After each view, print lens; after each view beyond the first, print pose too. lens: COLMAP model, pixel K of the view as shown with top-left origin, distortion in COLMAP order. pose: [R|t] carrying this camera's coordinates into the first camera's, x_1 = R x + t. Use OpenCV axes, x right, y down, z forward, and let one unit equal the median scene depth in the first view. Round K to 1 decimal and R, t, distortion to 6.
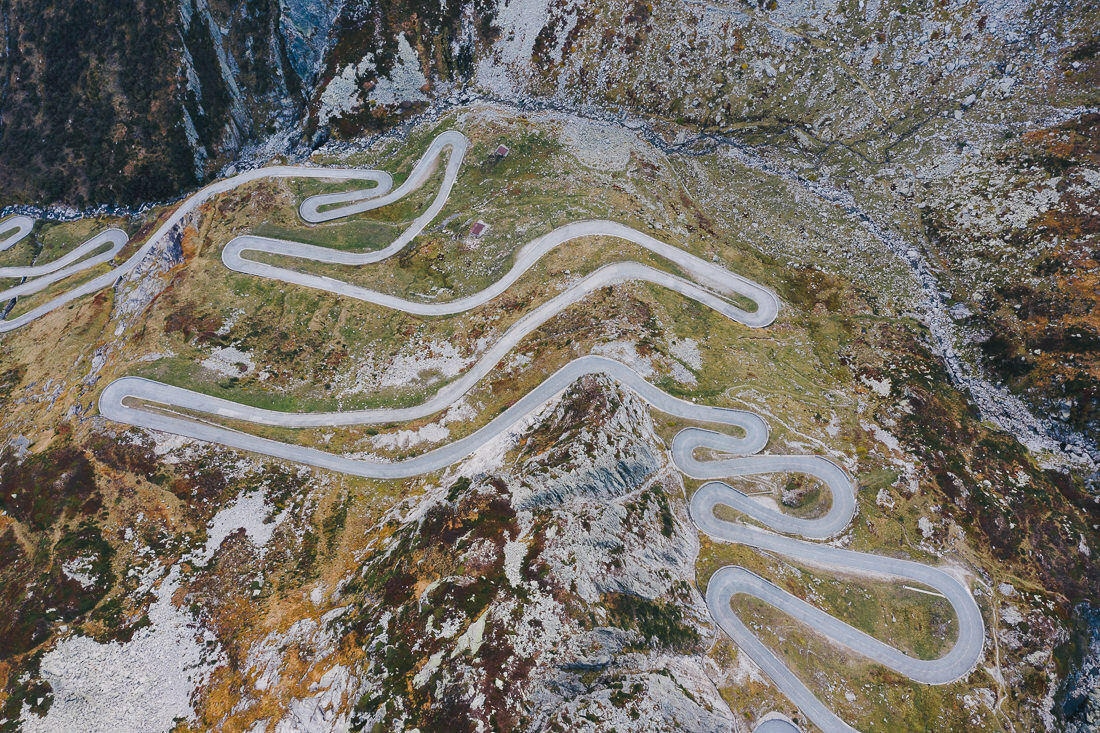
lens RADIAL K [[874.4, 0, 551.8], [0, 874.4, 369.9], [0, 0, 1]] dist [-0.011240, 0.002245]
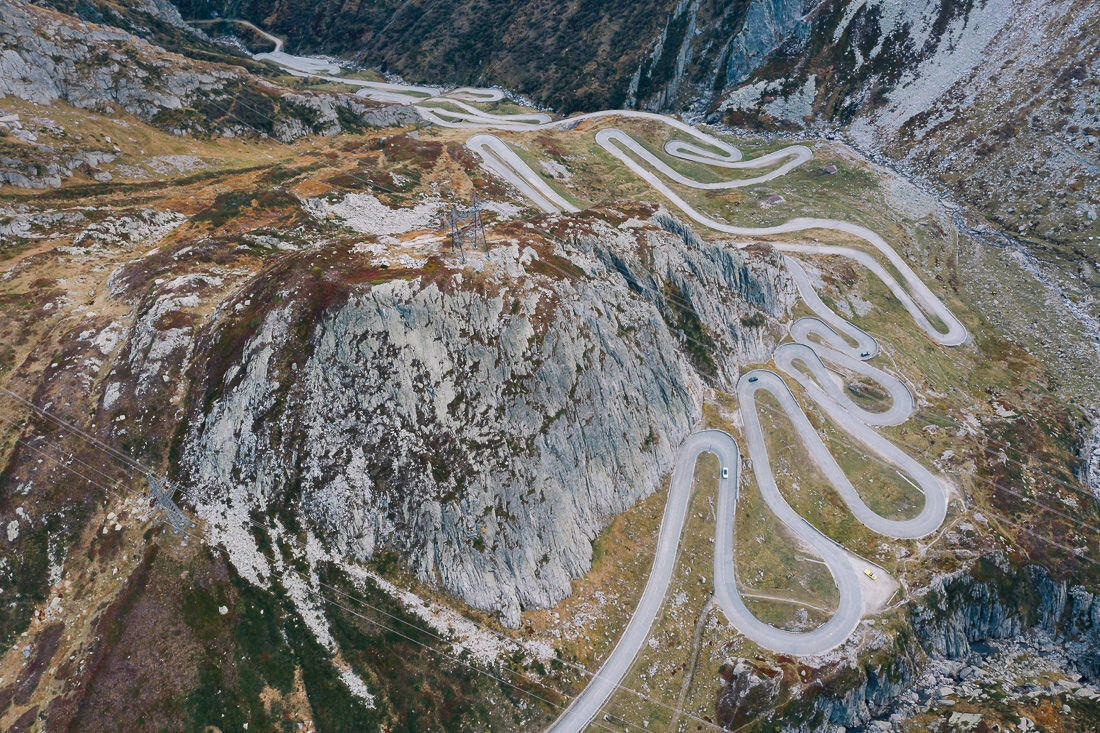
lens RADIAL K [[894.2, 0, 567.1], [0, 894.2, 369.1], [0, 0, 1]] dist [-0.007051, 0.006661]
pose [[0.775431, 0.493490, -0.393923, 0.362454], [-0.570842, 0.814540, -0.103272, 0.396966], [0.269902, 0.304948, 0.913324, -0.176787]]
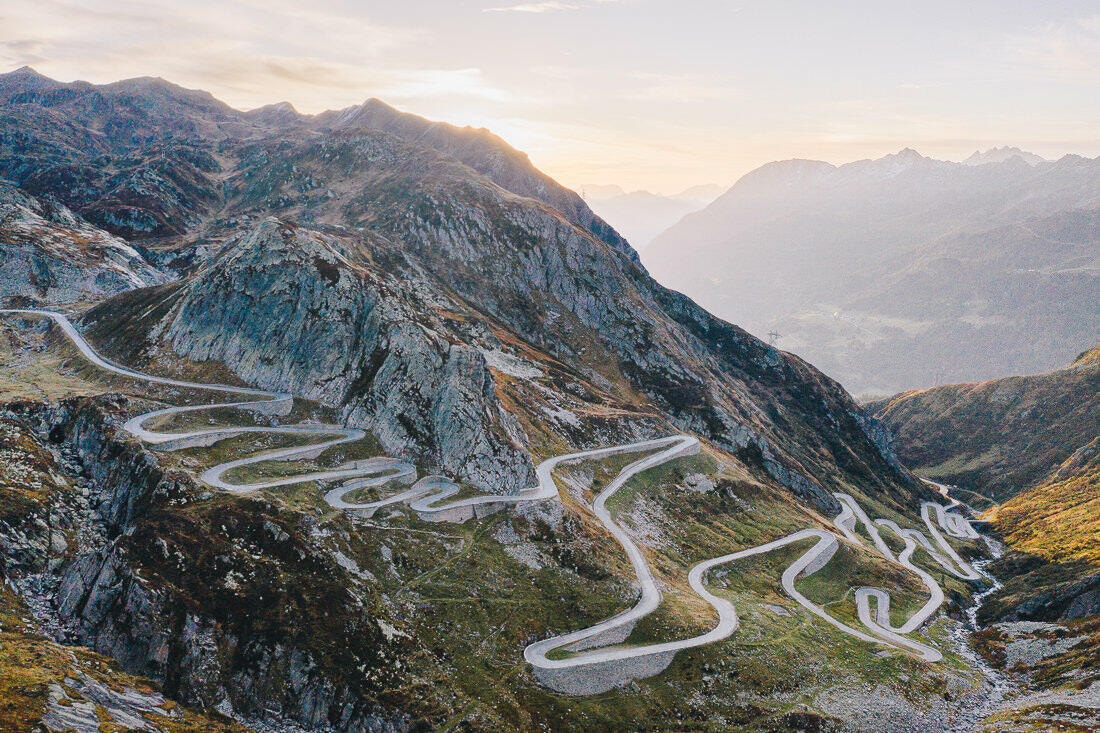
lens RADIAL K [[891.5, 0, 550.0], [0, 891.5, 366.5], [0, 0, 1]] dist [-0.012294, 0.001538]
pose [[-0.521118, 0.173198, -0.835727, 1.050699], [-0.765057, 0.339246, 0.547357, -0.751099], [0.378318, 0.924616, -0.044281, 0.833200]]
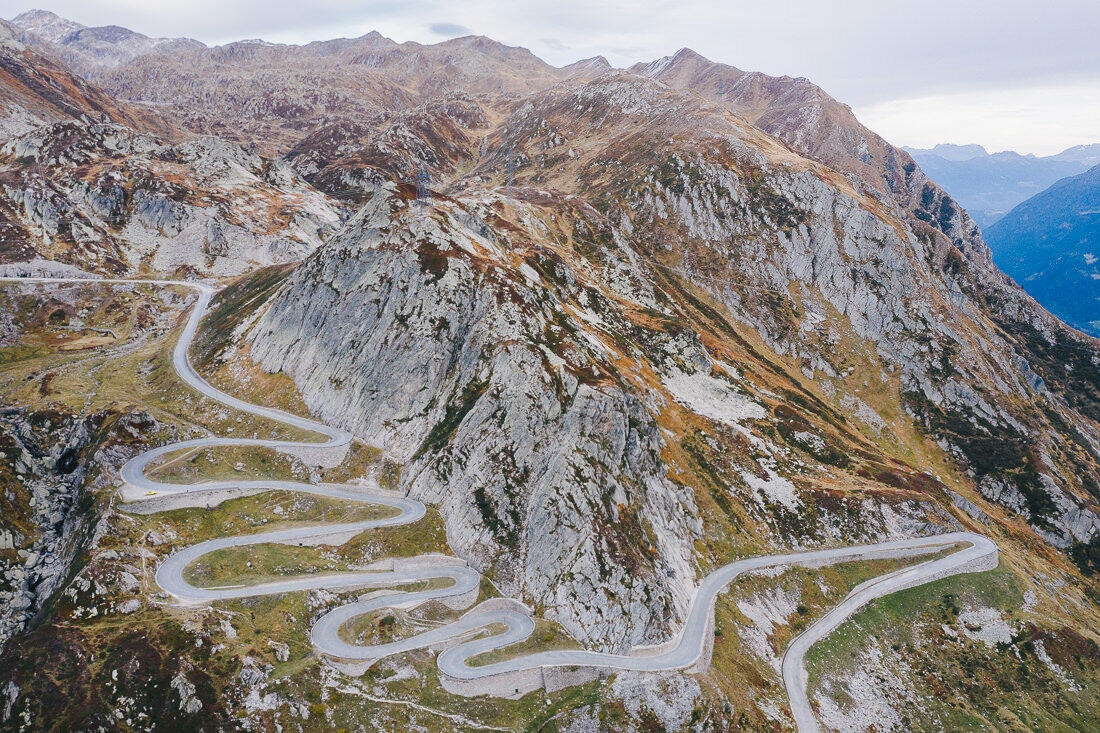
lens RADIAL K [[884.9, 0, 559.7], [0, 884.9, 374.6], [0, 0, 1]] dist [-0.008533, -0.000115]
pose [[-0.787535, 0.157760, -0.595736, 0.524200], [-0.551958, 0.249391, 0.795705, -0.598661], [0.274102, 0.955466, -0.109327, 0.767464]]
